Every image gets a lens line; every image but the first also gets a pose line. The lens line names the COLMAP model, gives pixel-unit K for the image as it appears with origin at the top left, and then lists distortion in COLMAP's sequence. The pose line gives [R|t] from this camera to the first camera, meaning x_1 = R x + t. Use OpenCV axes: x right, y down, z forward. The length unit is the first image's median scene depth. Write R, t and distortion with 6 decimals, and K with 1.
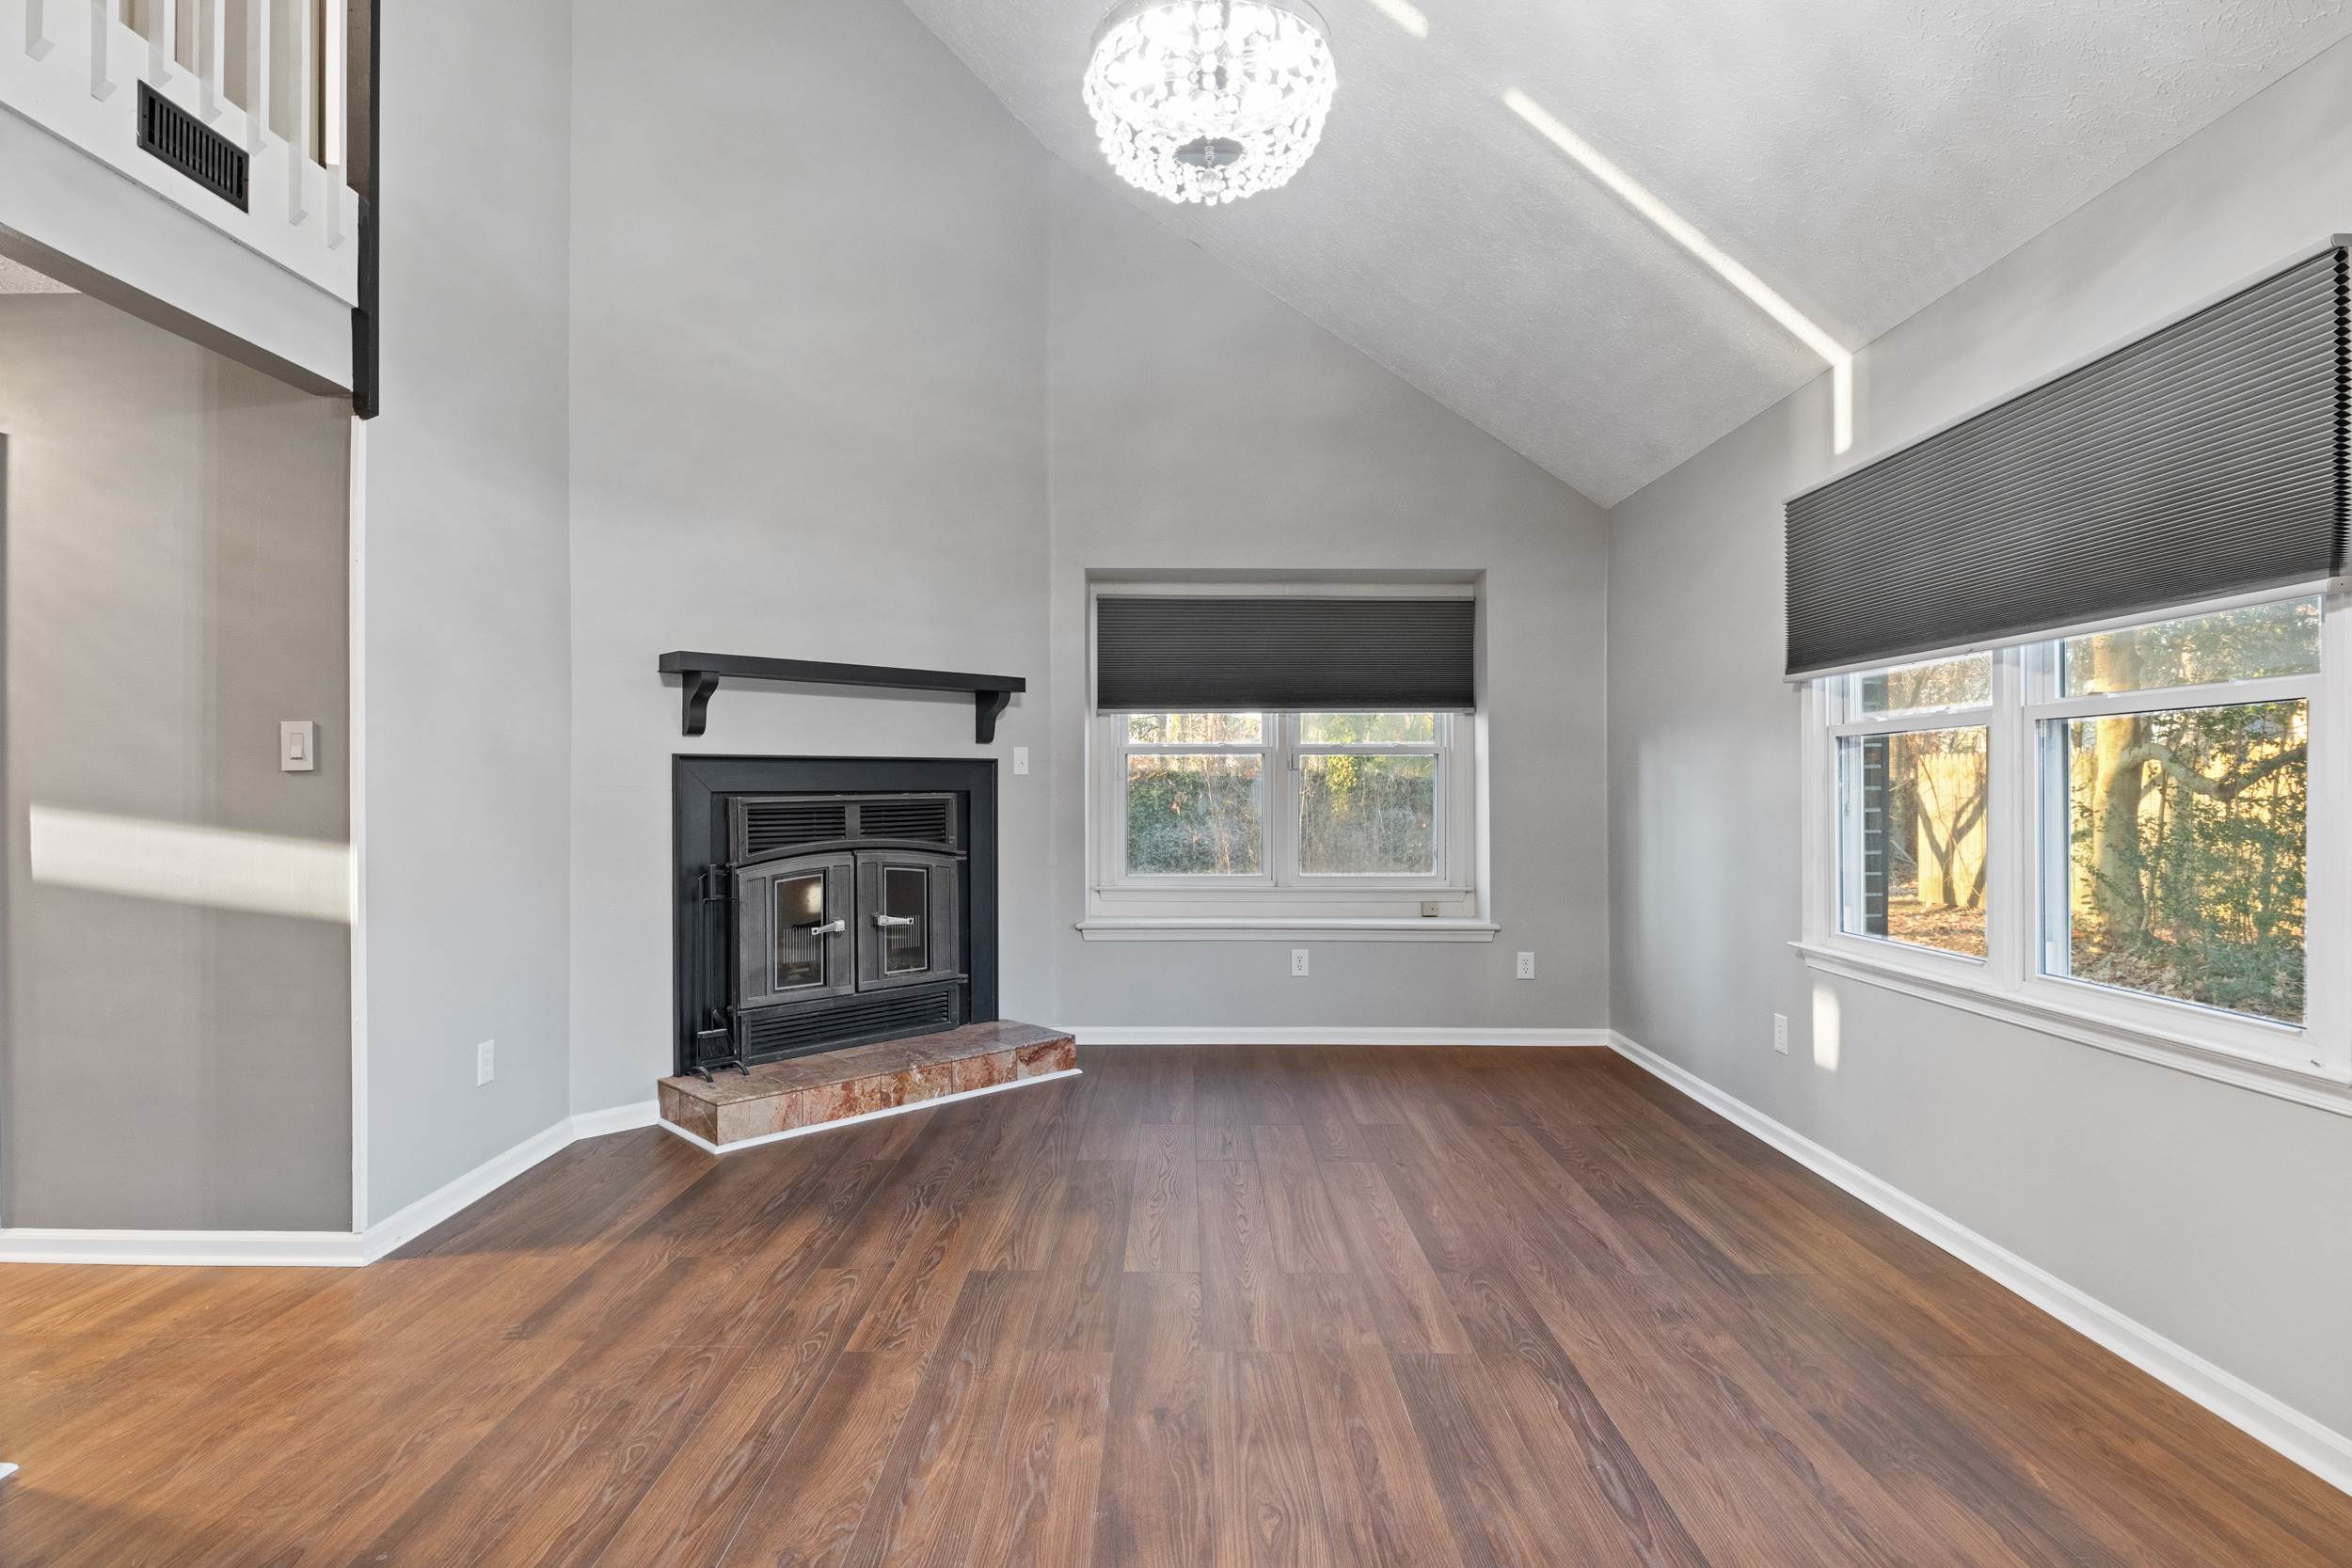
lens RADIAL K [[1207.5, 0, 1161.7], [0, 1207.5, 788.8], [0, 0, 1]] dist [-0.000889, -0.000227]
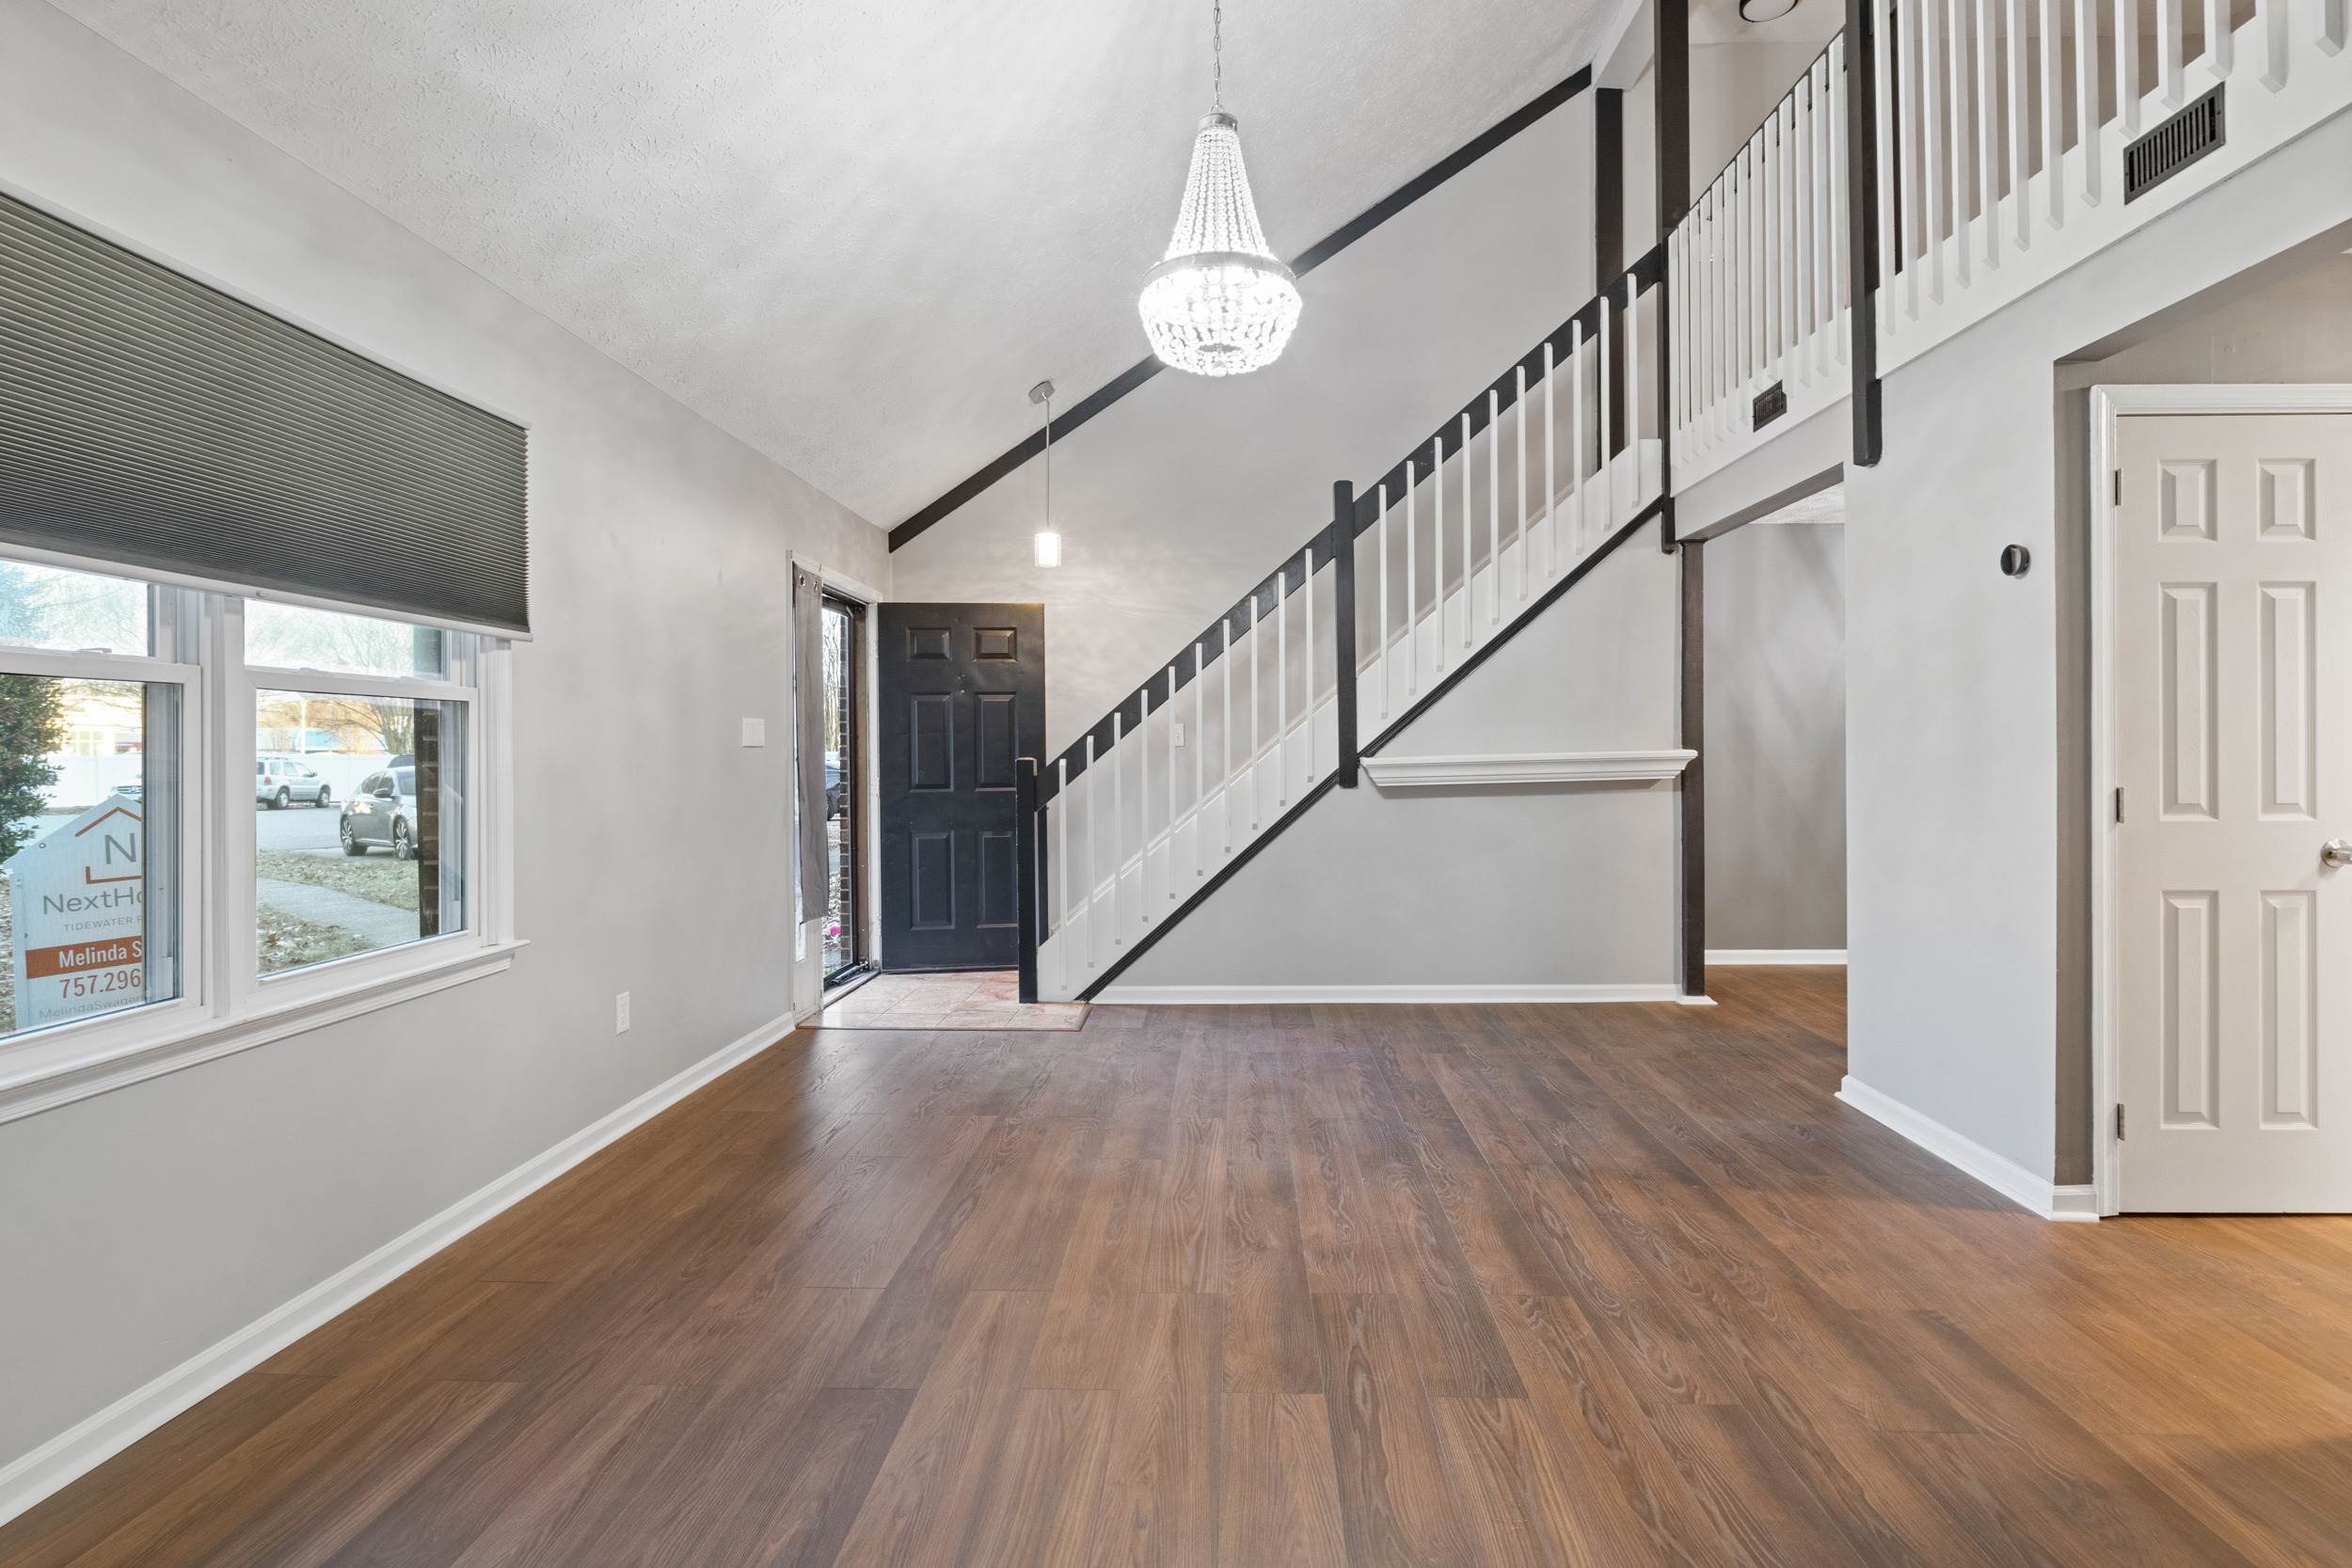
lens RADIAL K [[1183.1, 0, 1183.9], [0, 1183.1, 756.9], [0, 0, 1]] dist [-0.005400, -0.001945]
pose [[-0.999583, 0.007790, 0.027791, 0.029534], [0.007897, 0.999962, 0.003743, -0.004354], [-0.027761, 0.003961, -0.999607, 1.574979]]
